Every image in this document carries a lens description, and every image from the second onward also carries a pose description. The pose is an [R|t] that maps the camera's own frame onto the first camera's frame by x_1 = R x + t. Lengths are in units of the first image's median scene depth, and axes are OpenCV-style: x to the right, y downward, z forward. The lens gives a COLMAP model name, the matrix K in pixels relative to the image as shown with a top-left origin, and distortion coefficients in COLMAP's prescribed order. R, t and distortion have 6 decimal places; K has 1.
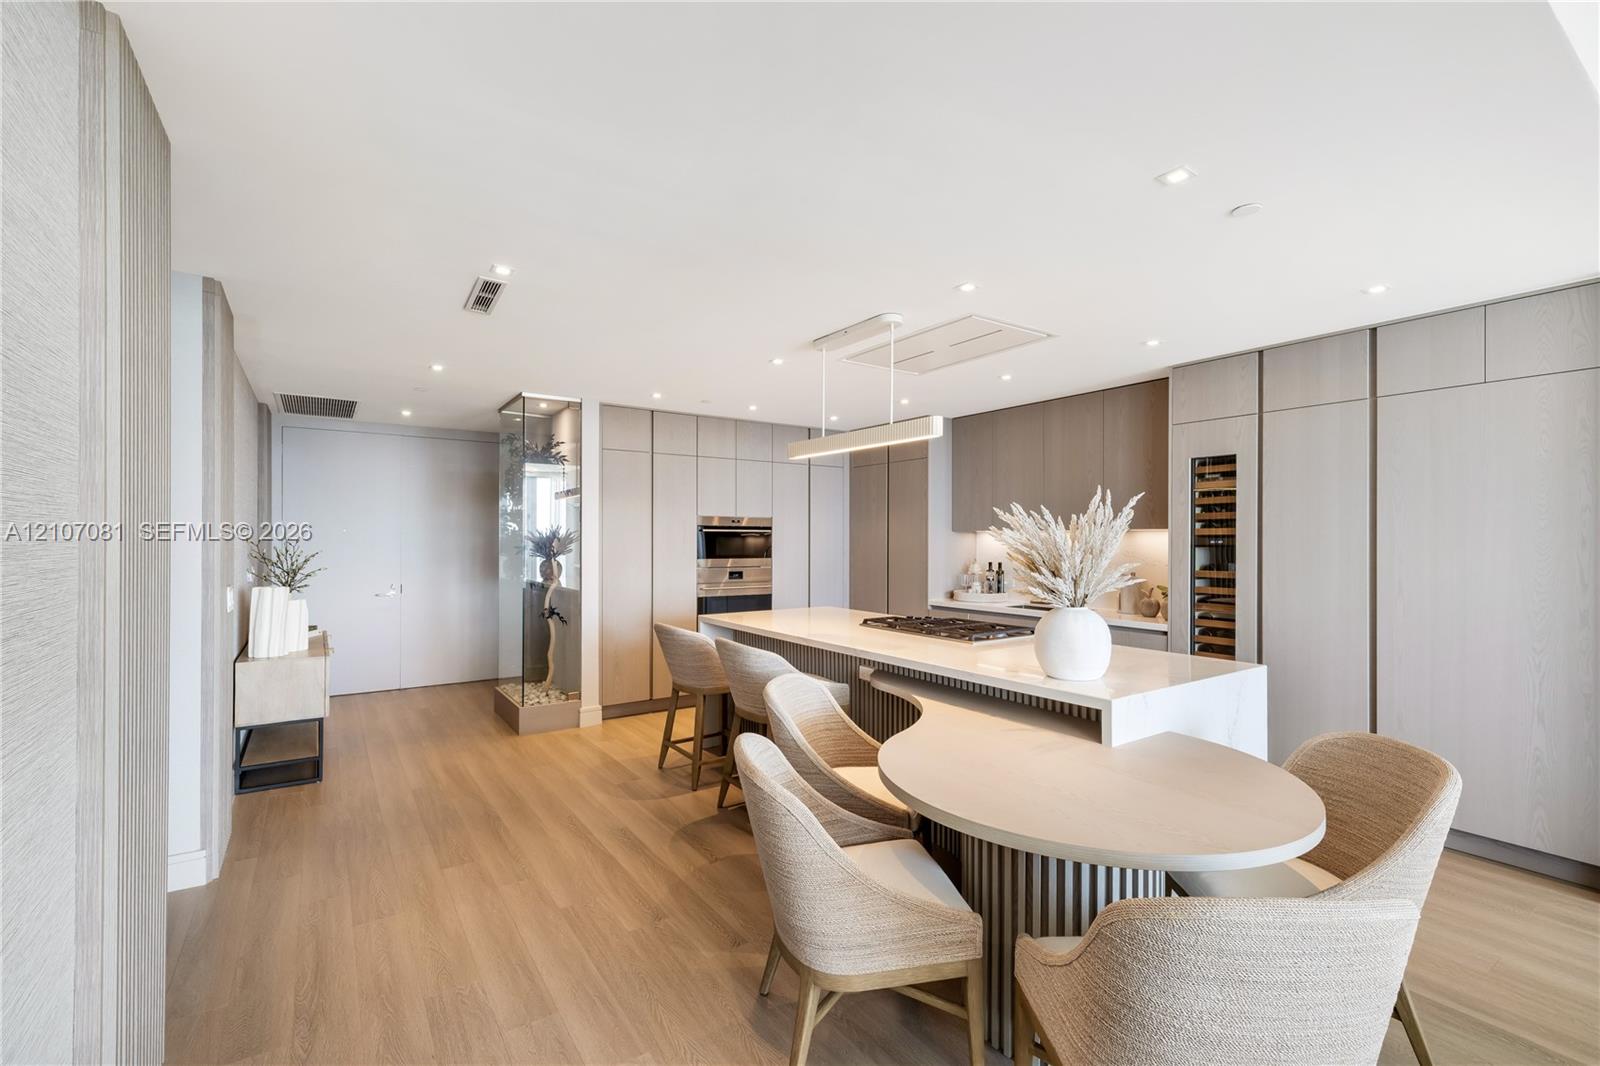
lens RADIAL K [[700.2, 0, 799.9], [0, 700.2, 535.7], [0, 0, 1]] dist [0.005602, -0.000640]
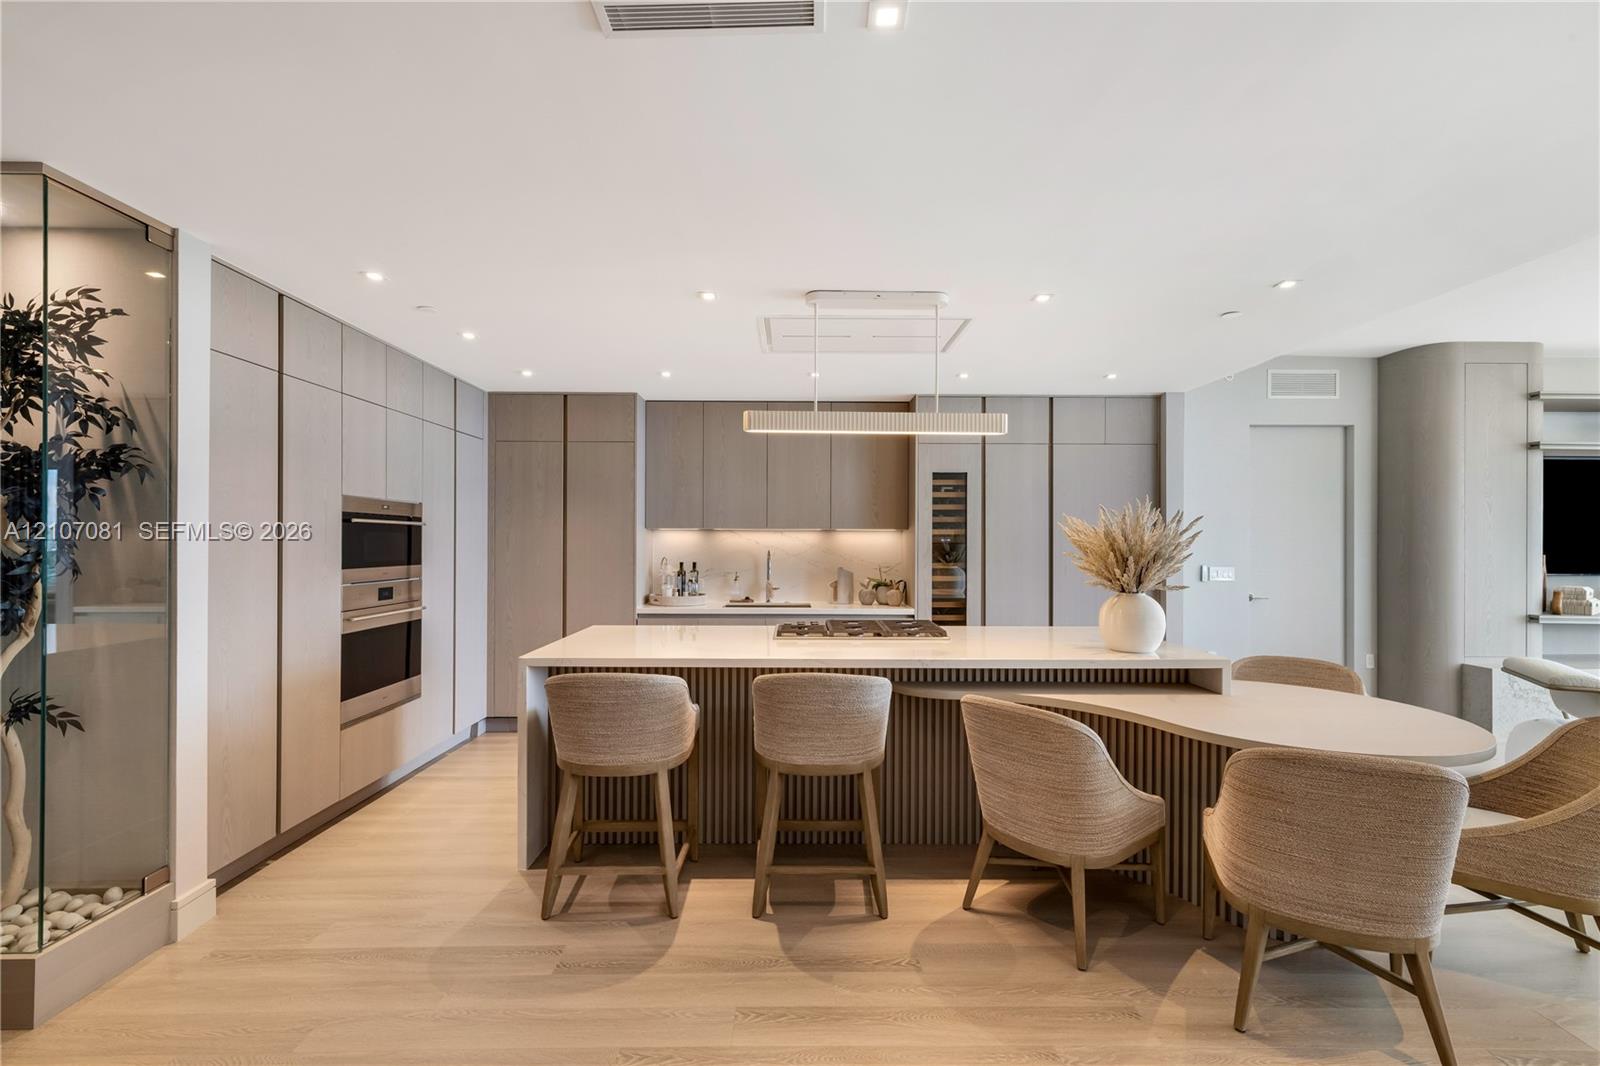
lens RADIAL K [[700.2, 0, 799.1], [0, 700.2, 540.3], [0, 0, 1]] dist [0.005602, -0.000640]
pose [[0.558275, 0.000400, 0.829656, -0.468914], [-0.007011, 0.999966, 0.004236, 0.004154], [-0.829626, -0.008182, 0.558259, 0.399823]]
